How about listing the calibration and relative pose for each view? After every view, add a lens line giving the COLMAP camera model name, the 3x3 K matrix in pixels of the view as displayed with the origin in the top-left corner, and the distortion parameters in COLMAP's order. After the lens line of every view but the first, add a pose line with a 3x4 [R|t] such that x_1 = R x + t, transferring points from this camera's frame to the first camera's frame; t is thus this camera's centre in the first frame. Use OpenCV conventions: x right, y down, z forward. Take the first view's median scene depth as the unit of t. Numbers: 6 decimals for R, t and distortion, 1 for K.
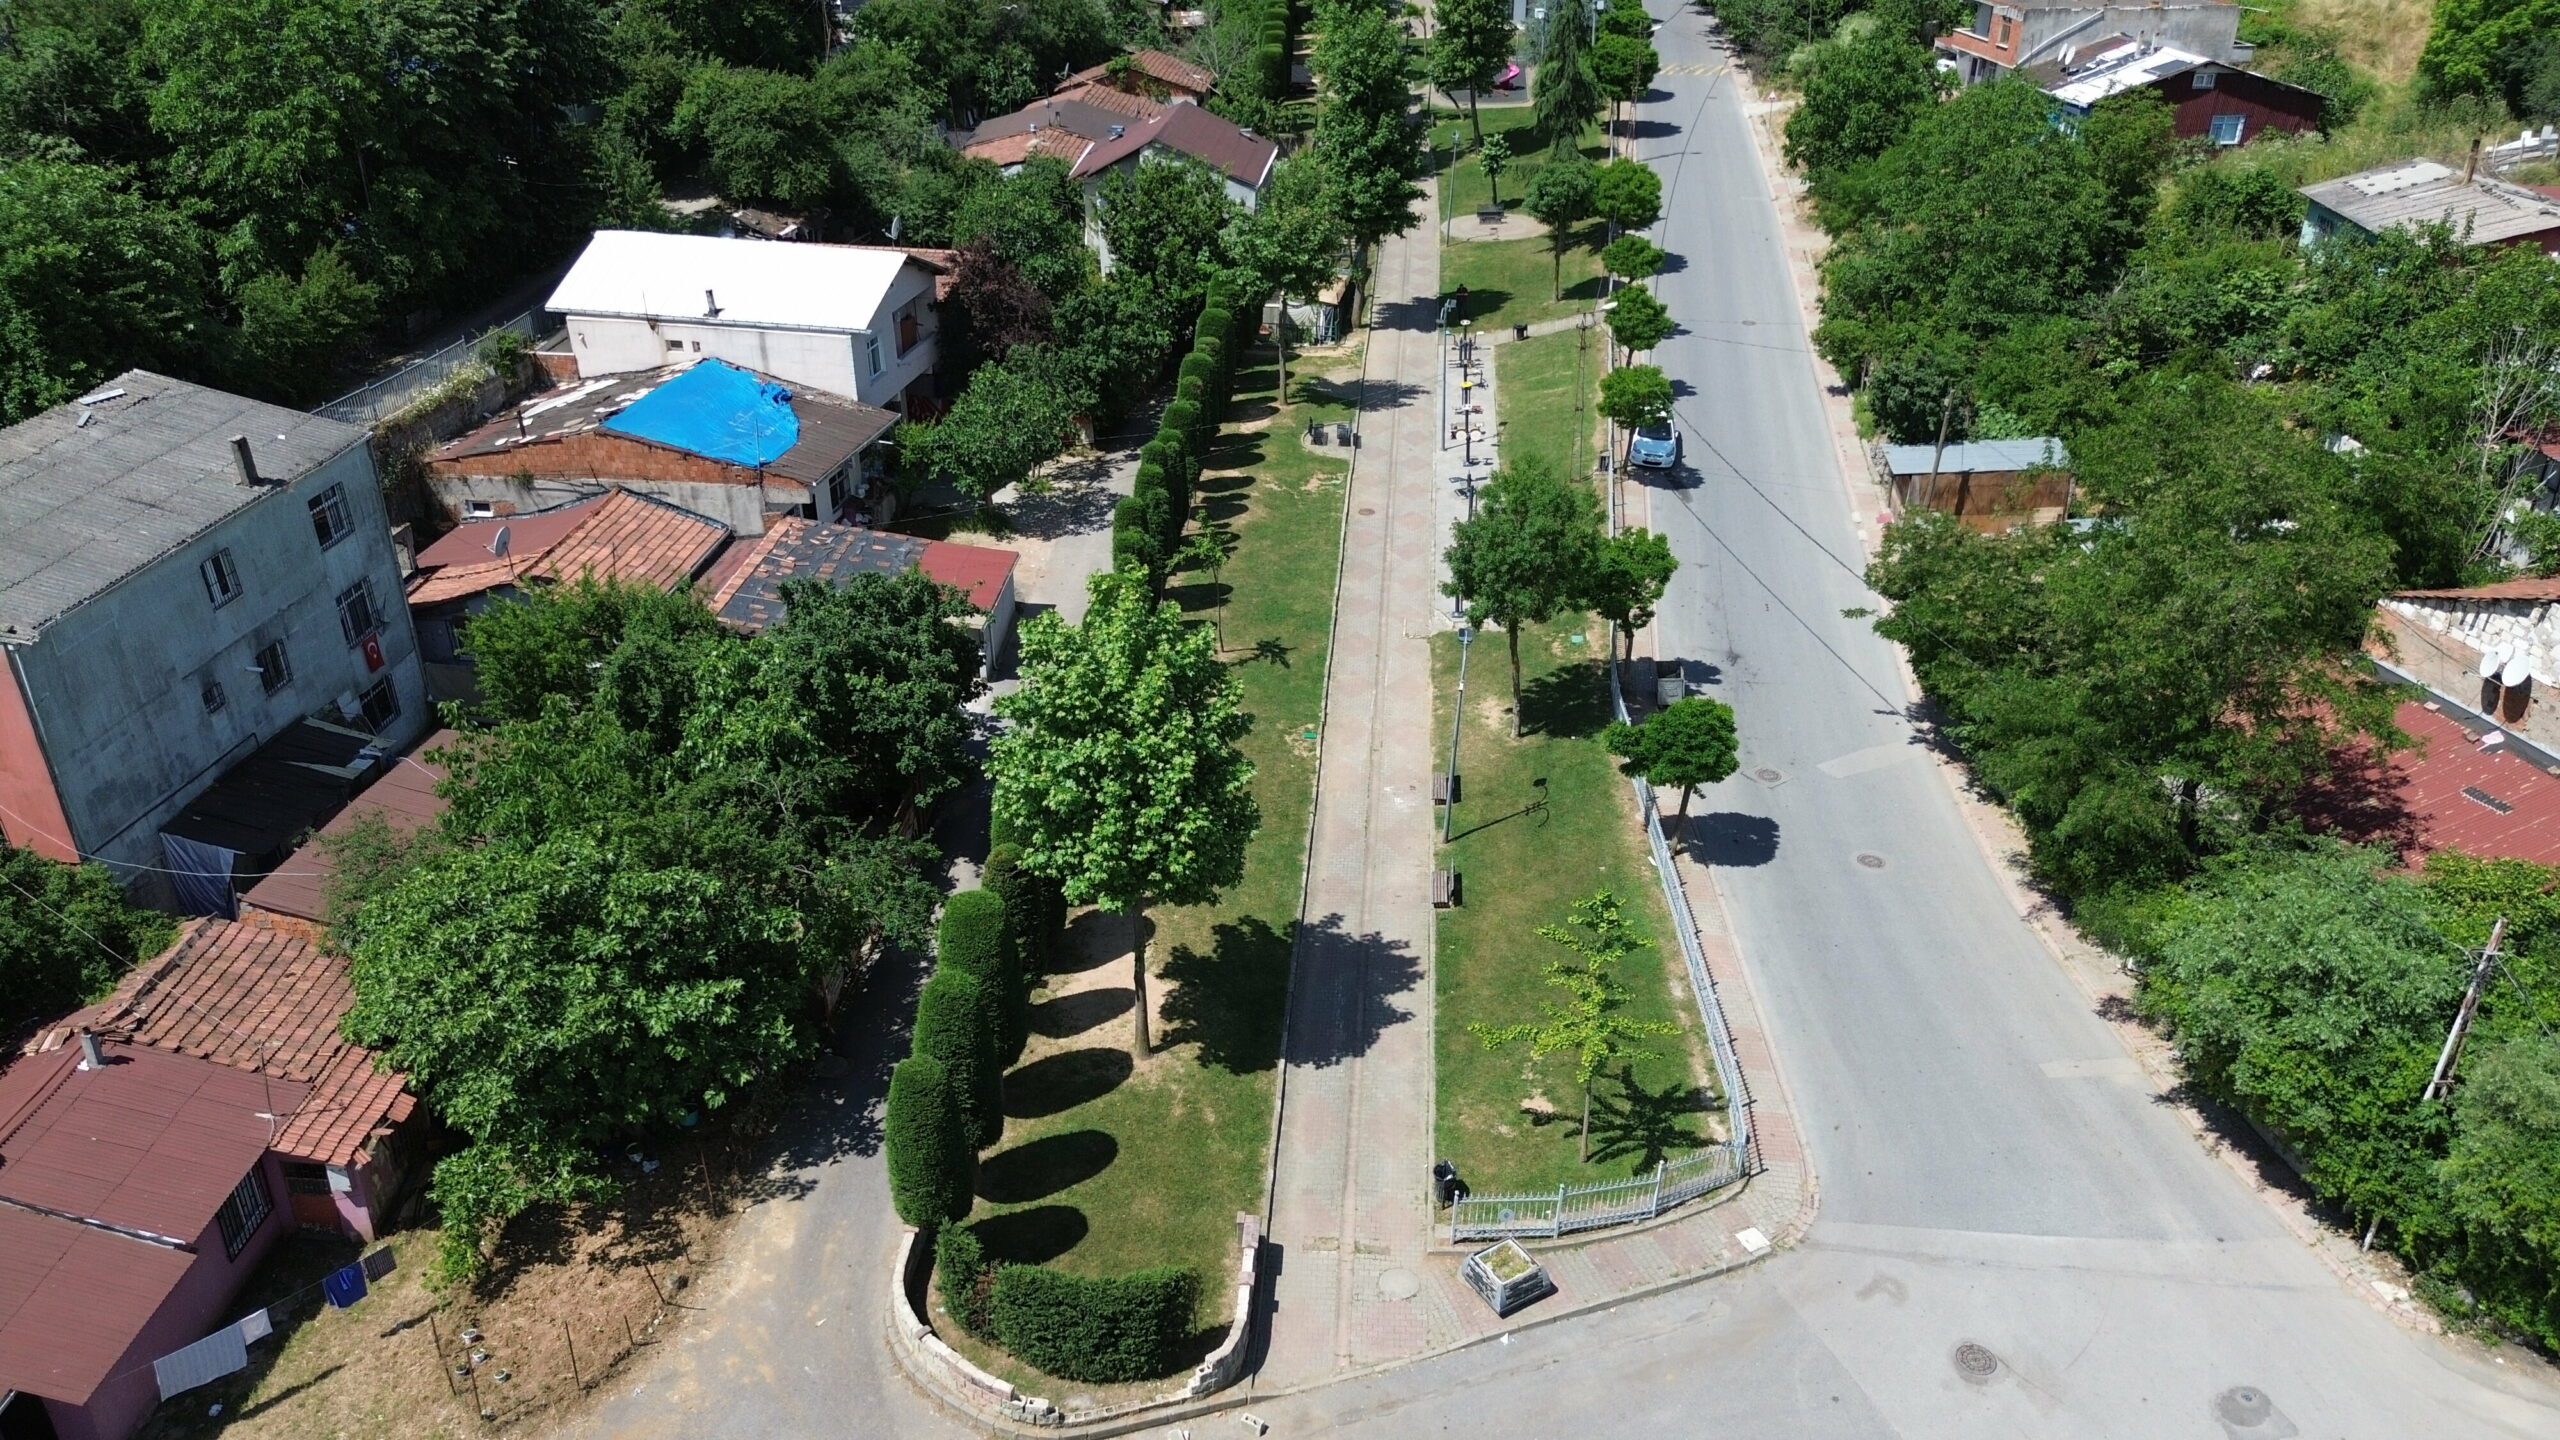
lens RADIAL K [[1685.3, 0, 1280.0], [0, 1685.3, 720.0], [0, 0, 1]] dist [-0.001061, -0.001615]
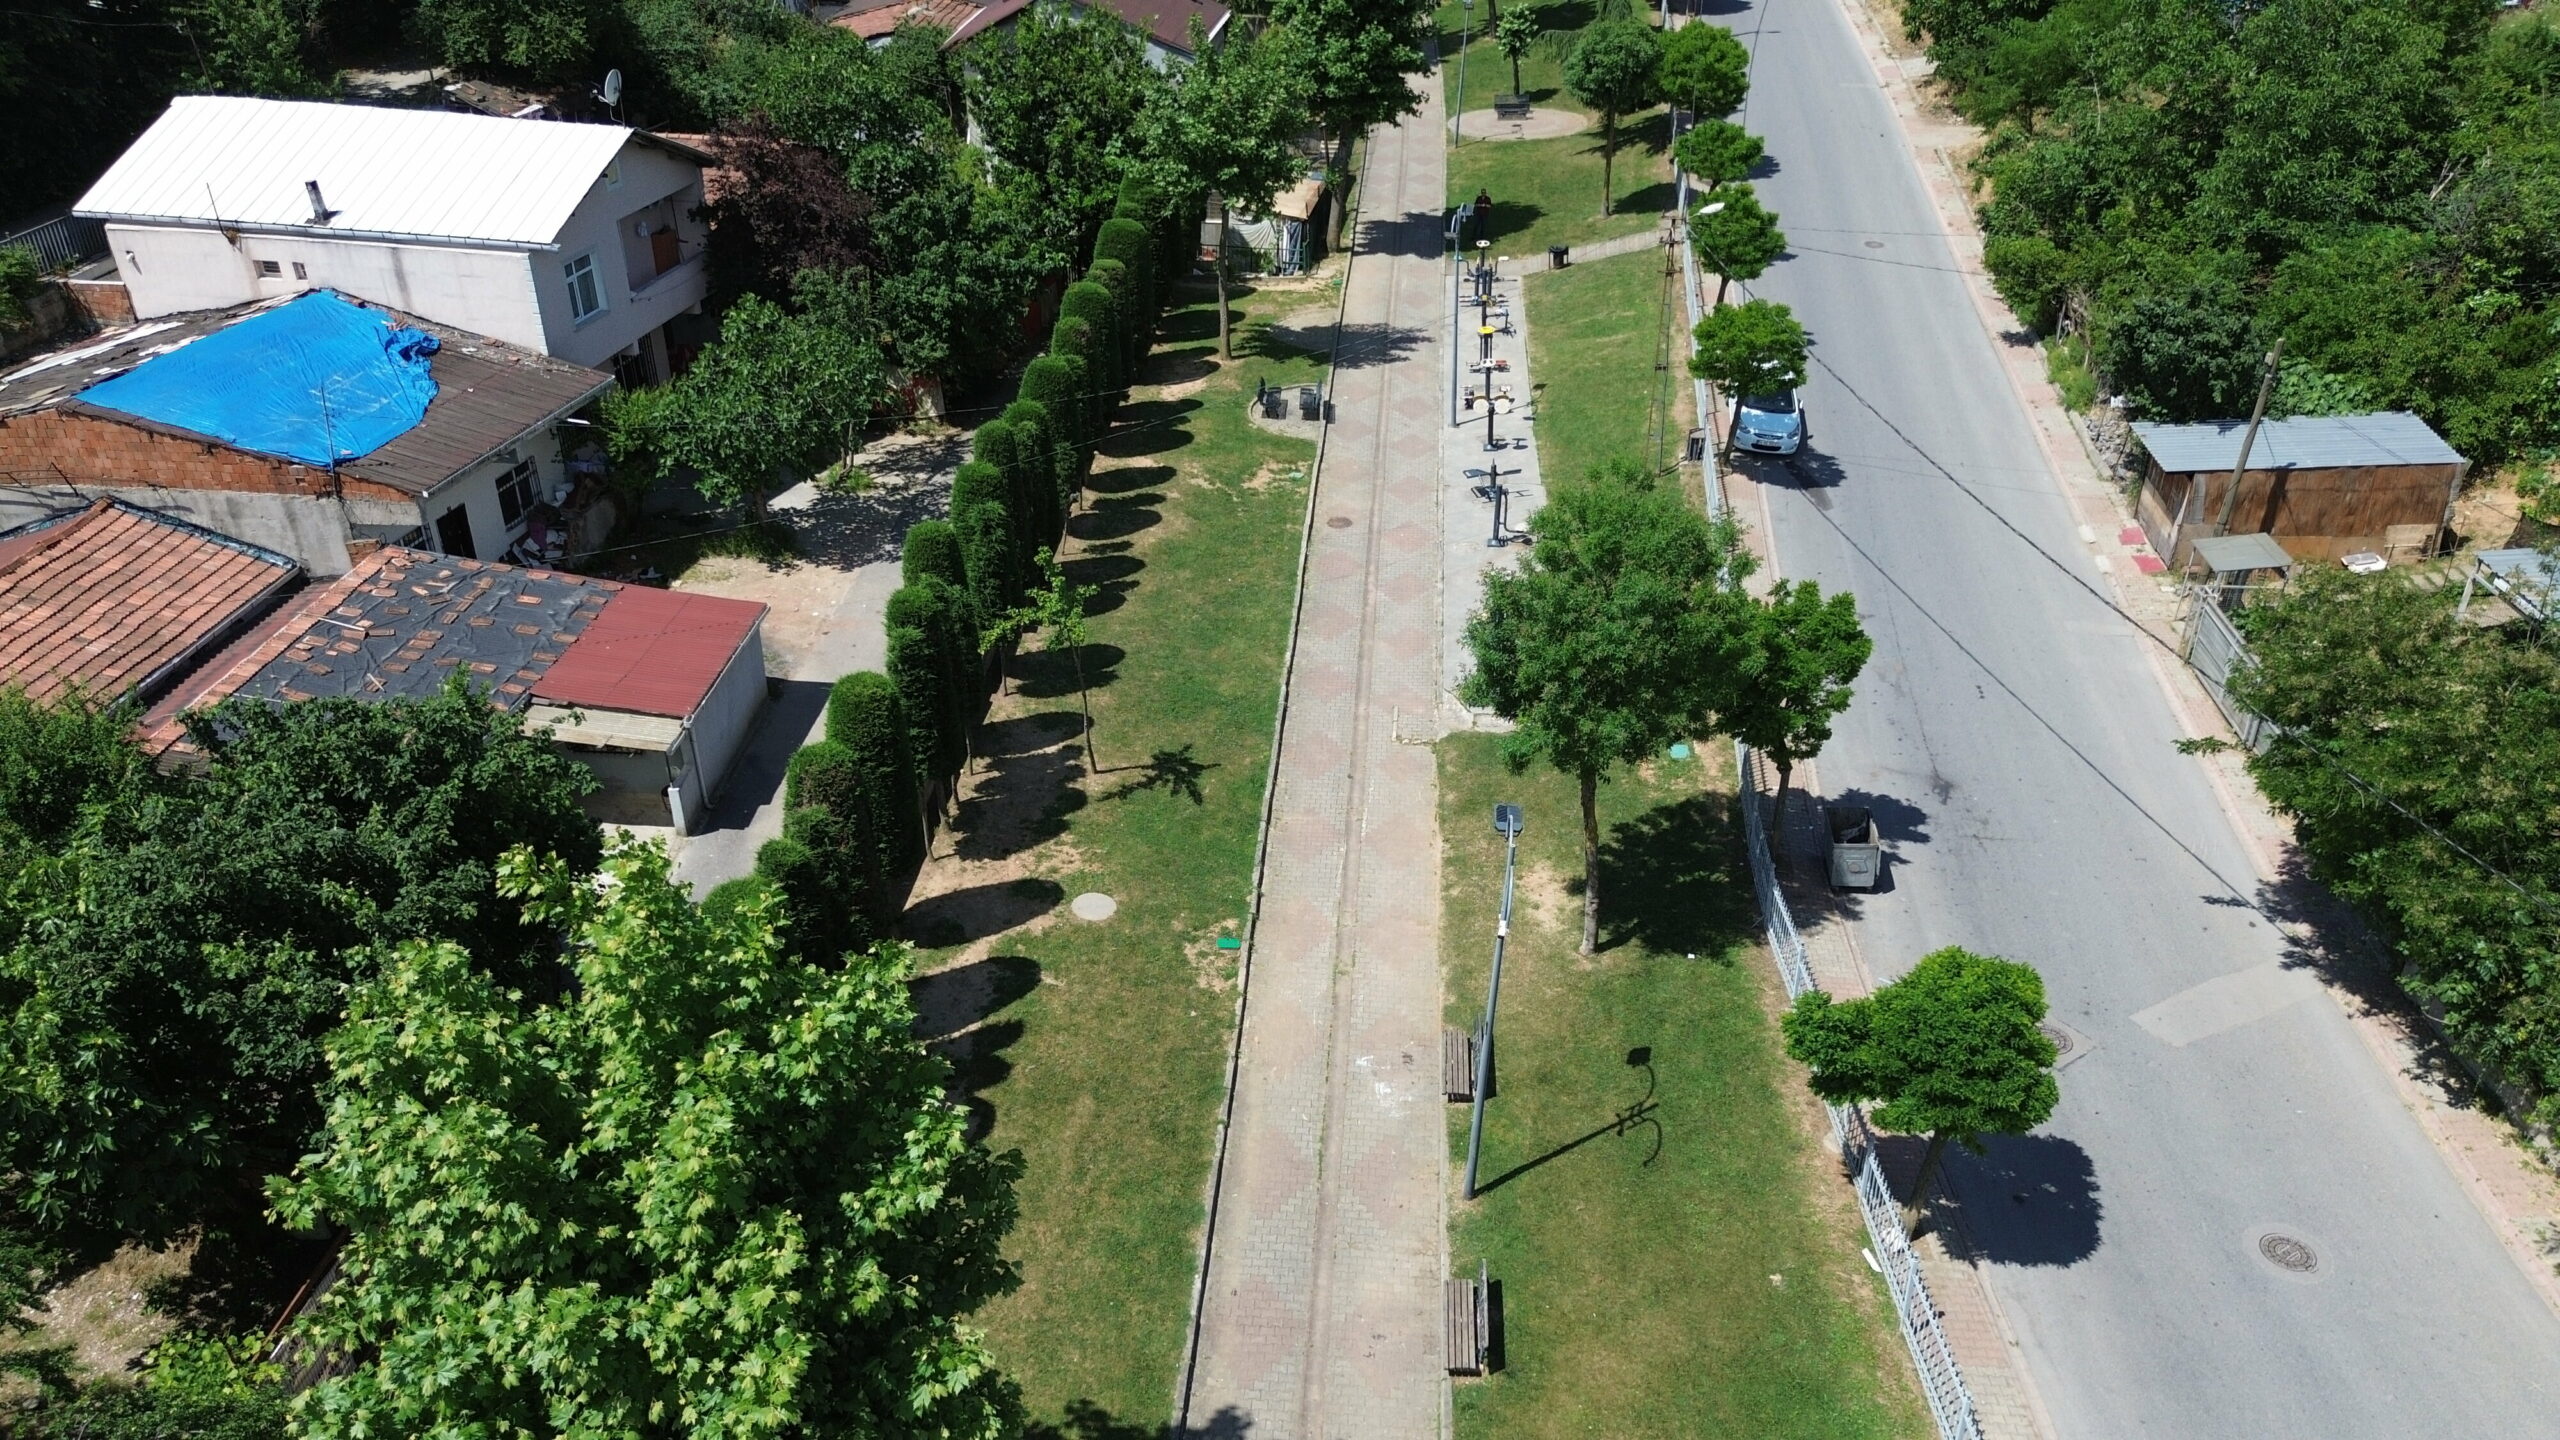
lens RADIAL K [[1775.5, 0, 1280.0], [0, 1775.5, 720.0], [0, 0, 1]] dist [0.001283, -0.001978]
pose [[0.999989, -0.000965, 0.004512, 0.025415], [0.000876, 0.999809, 0.019539, -0.061355], [-0.004530, -0.019535, 0.999799, 0.308933]]
